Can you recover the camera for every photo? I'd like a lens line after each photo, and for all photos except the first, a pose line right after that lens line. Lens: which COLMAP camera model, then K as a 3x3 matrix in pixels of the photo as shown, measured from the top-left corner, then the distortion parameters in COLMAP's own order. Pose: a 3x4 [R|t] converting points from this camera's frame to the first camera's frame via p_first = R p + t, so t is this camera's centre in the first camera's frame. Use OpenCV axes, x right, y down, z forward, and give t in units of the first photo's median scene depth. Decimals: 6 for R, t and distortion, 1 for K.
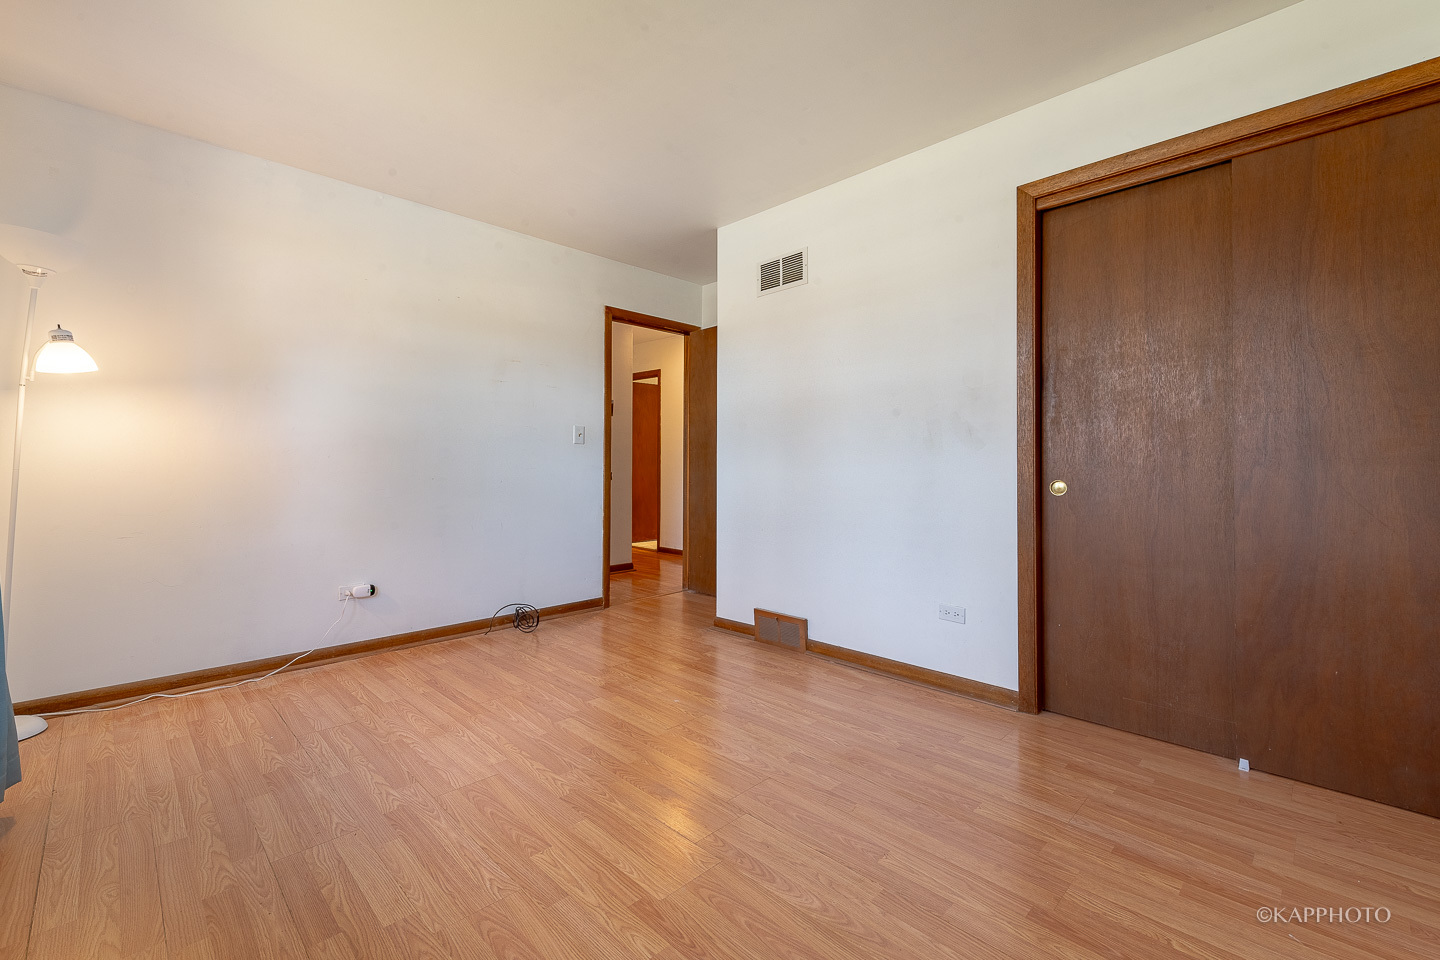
lens RADIAL K [[612.3, 0, 730.7], [0, 612.3, 458.5], [0, 0, 1]] dist [0.016399, -0.000287]
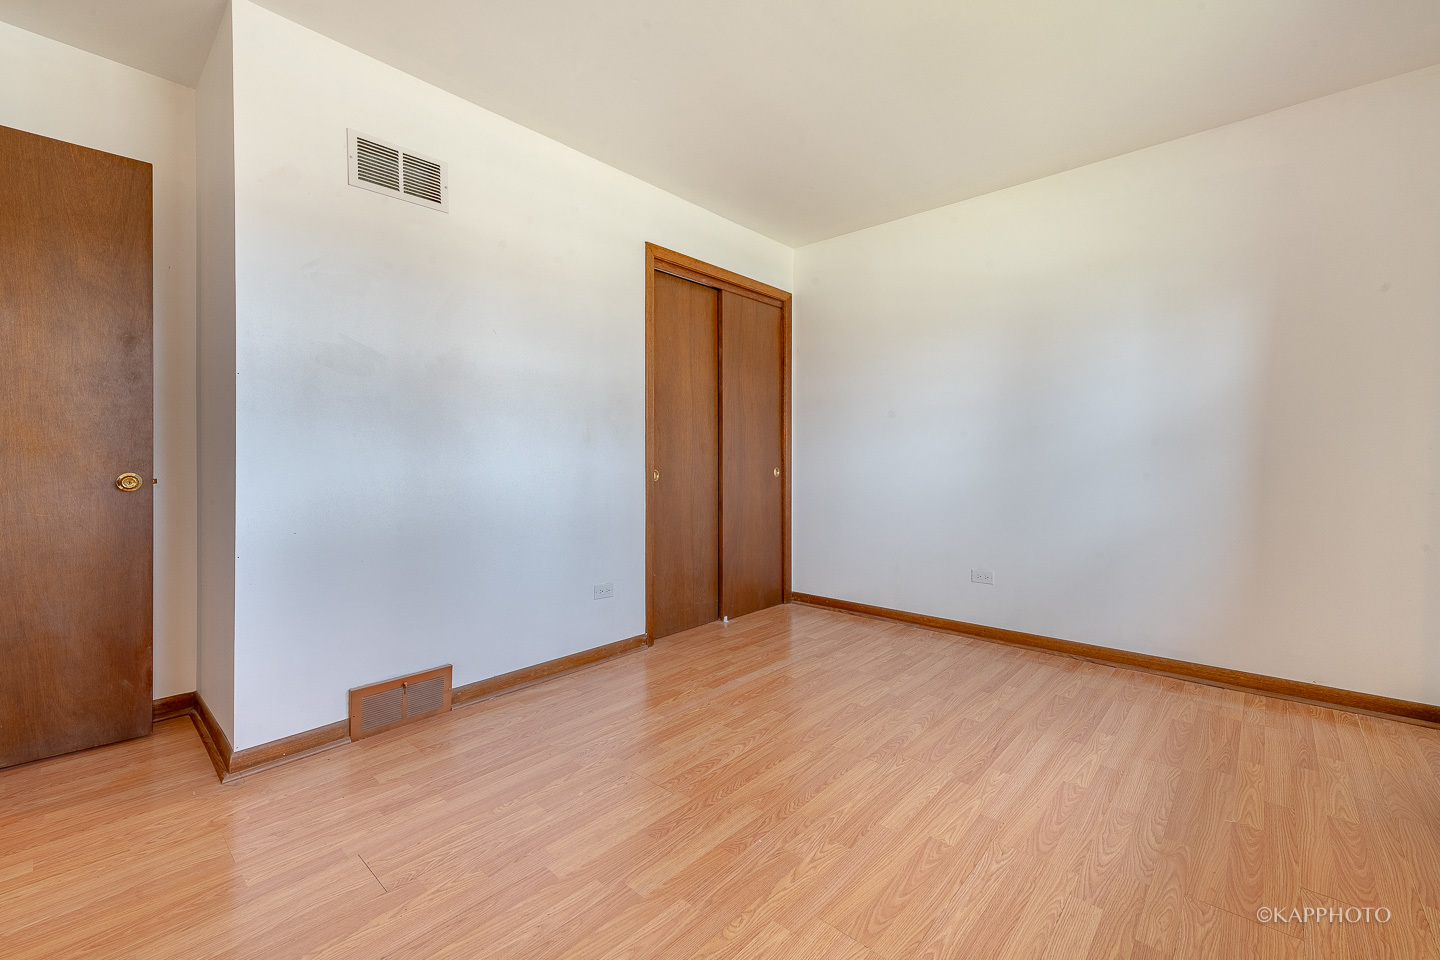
lens RADIAL K [[612.3, 0, 730.7], [0, 612.3, 458.5], [0, 0, 1]] dist [0.016399, -0.000287]
pose [[-0.060158, -0.001055, 0.998188, -0.989879], [-0.013647, 0.999907, 0.000235, 0.009754], [-0.998096, -0.013608, -0.060167, 1.079560]]
